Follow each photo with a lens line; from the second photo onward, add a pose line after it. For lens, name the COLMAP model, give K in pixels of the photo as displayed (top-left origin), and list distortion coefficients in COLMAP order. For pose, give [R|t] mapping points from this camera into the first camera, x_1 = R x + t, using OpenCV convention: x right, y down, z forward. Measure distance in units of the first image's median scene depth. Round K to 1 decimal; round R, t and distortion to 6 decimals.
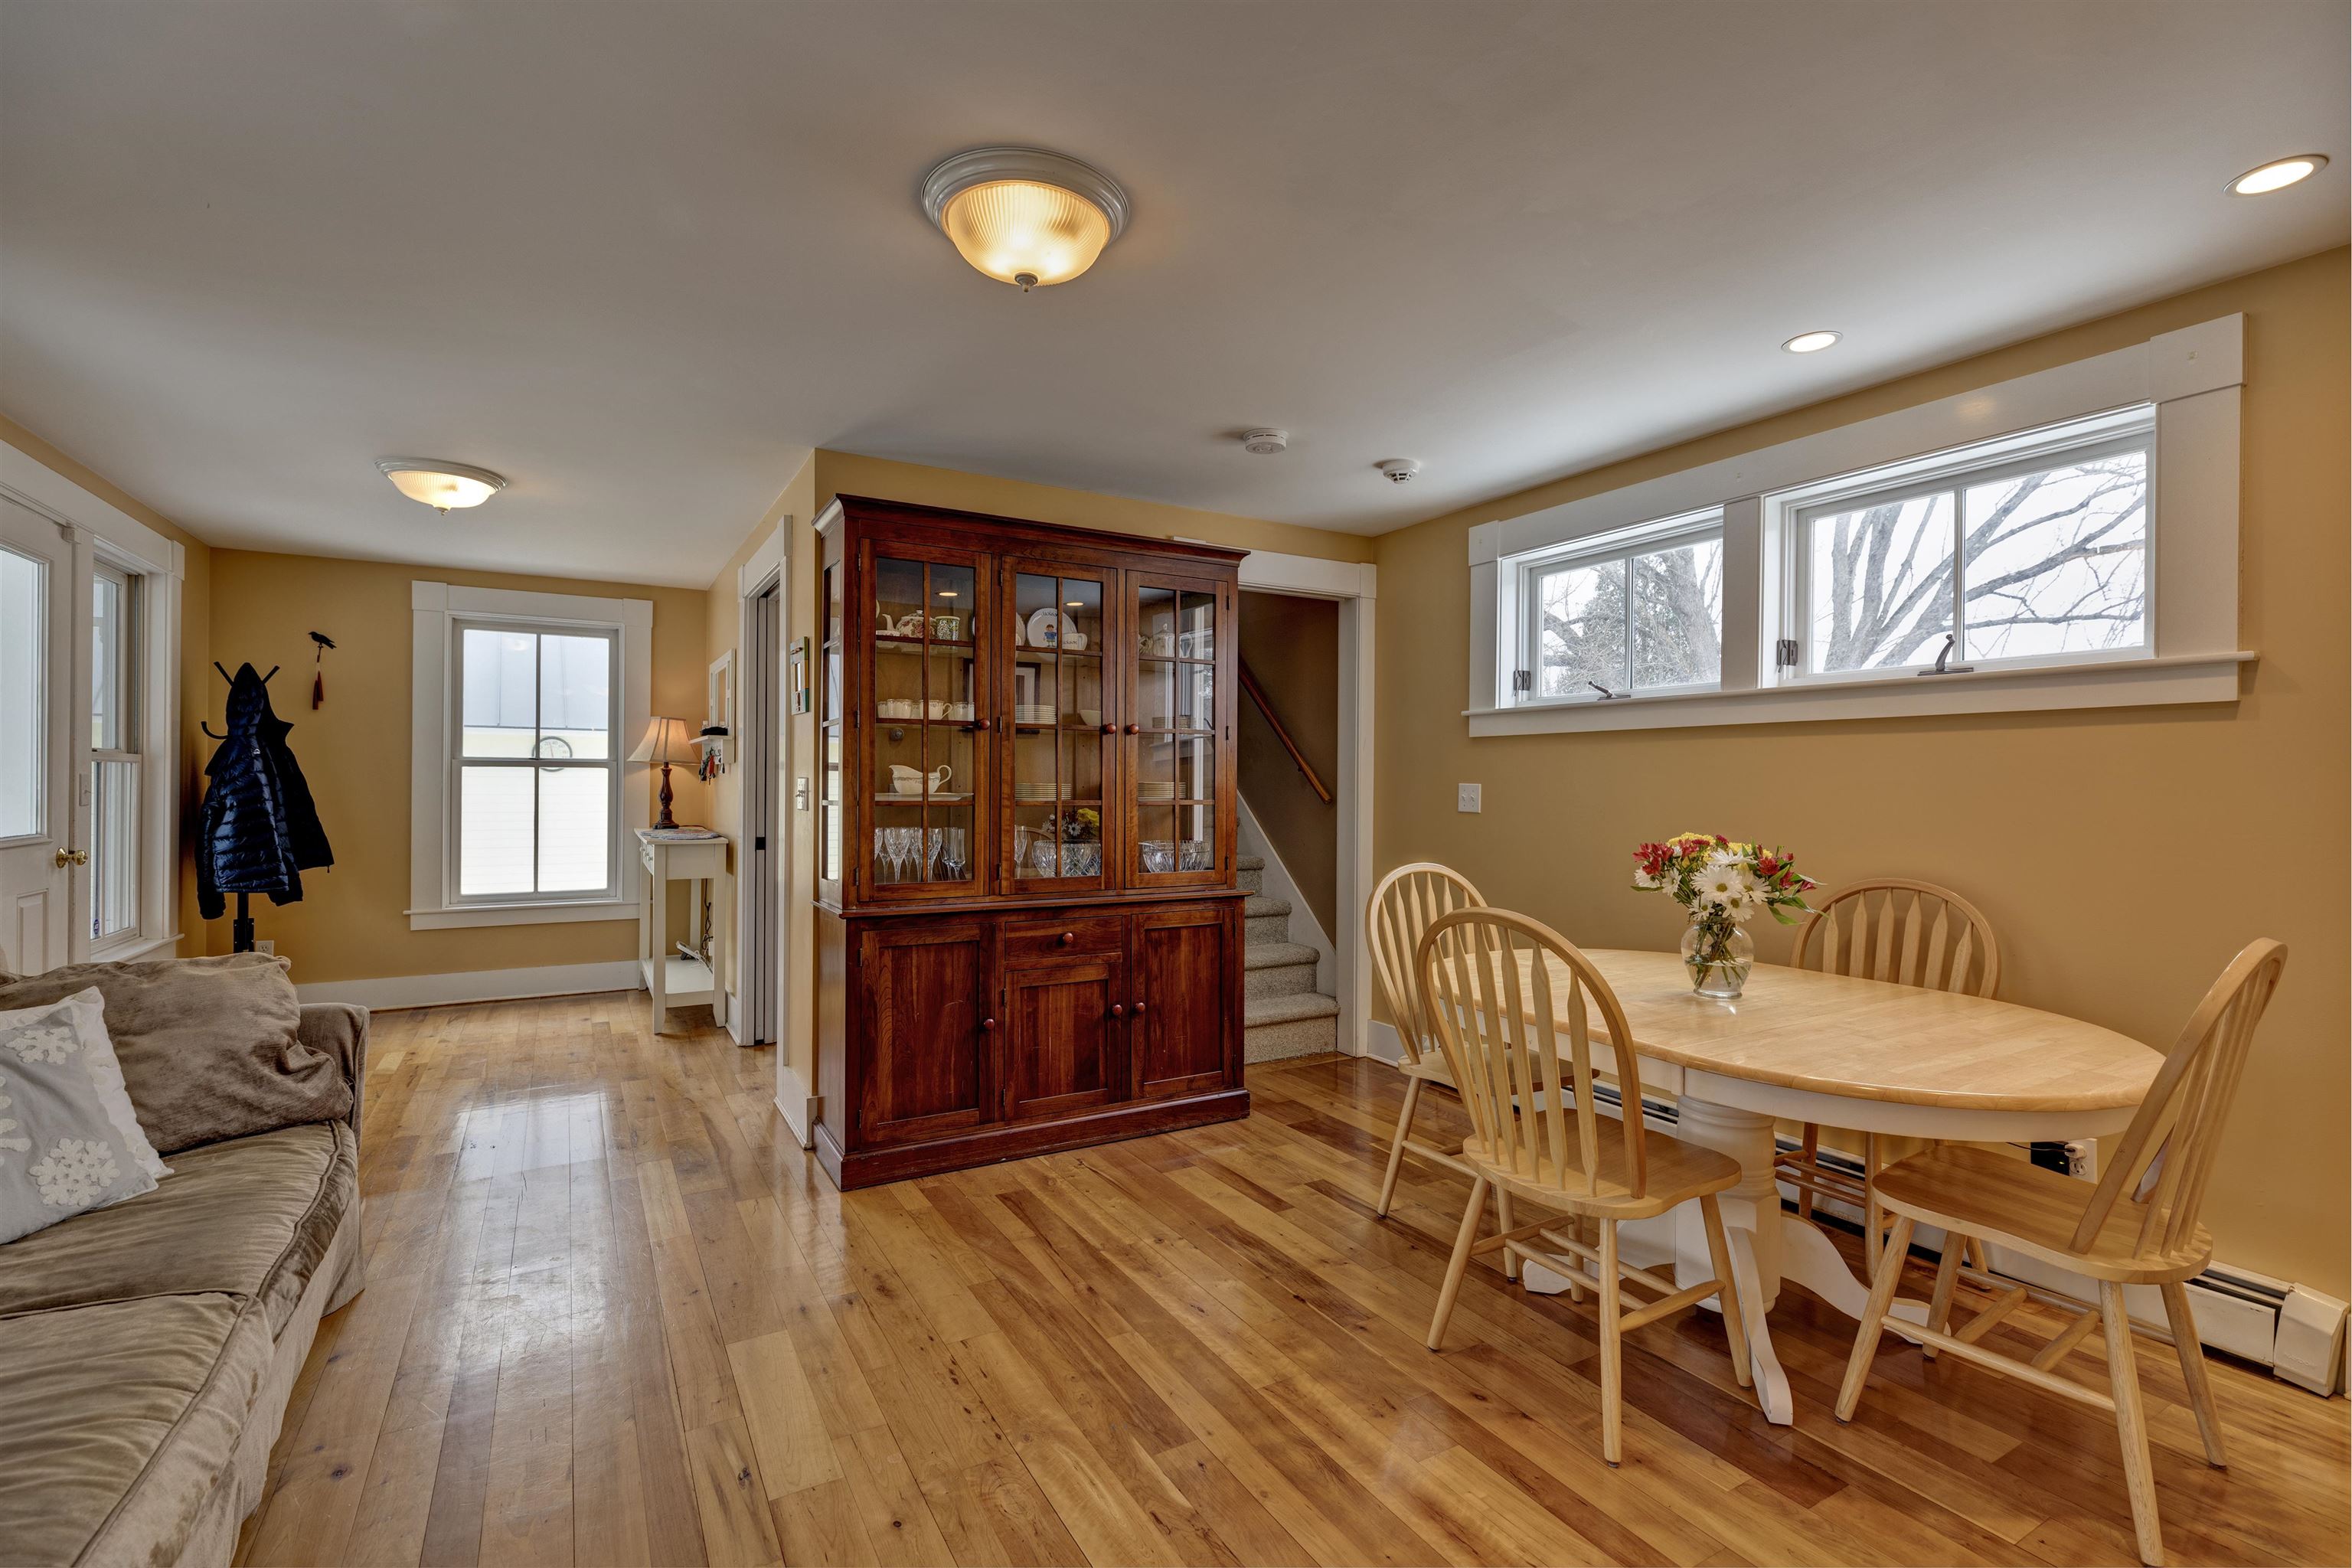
lens RADIAL K [[1041.9, 0, 1176.0], [0, 1041.9, 784.0], [0, 0, 1]] dist [0.000760, 0.000458]
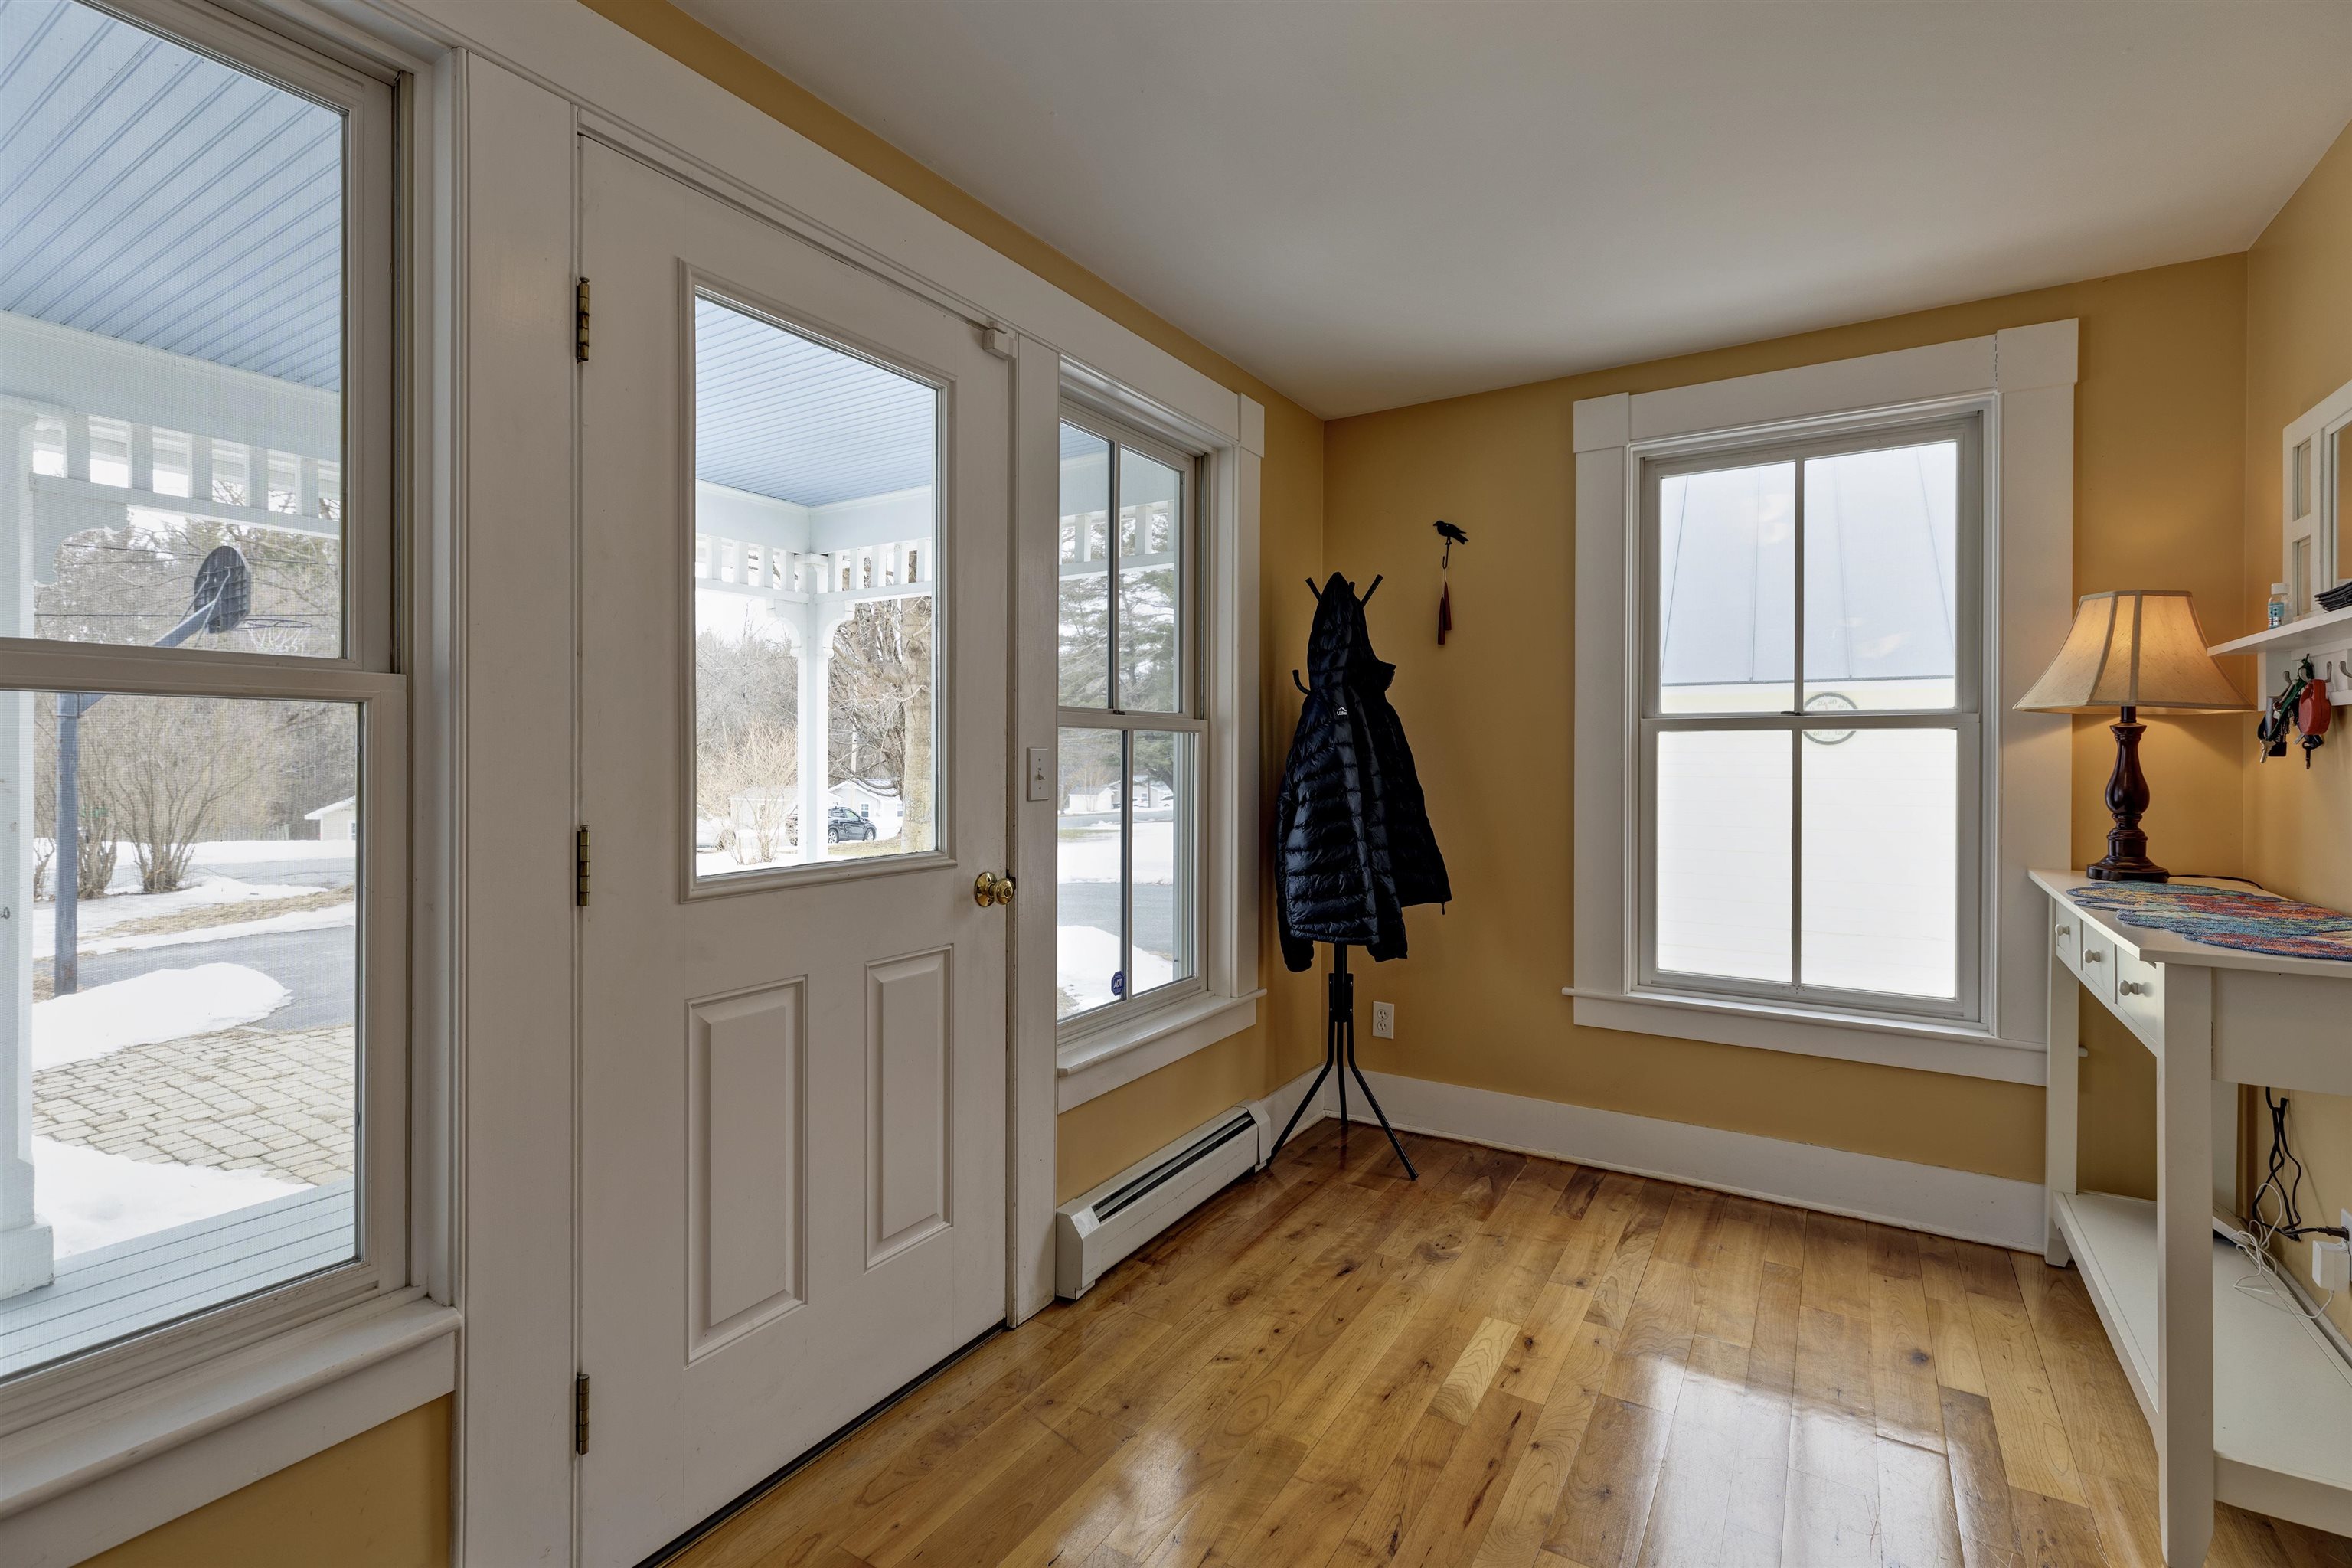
lens RADIAL K [[1101.6, 0, 1121.0], [0, 1101.6, 753.1], [0, 0, 1]] dist [0.001913, 0.000307]
pose [[0.444904, -0.006541, -0.895554, -0.283990], [0.000051, 0.999974, -0.007278, -0.001370], [0.895578, 0.003193, 0.444893, 0.473864]]
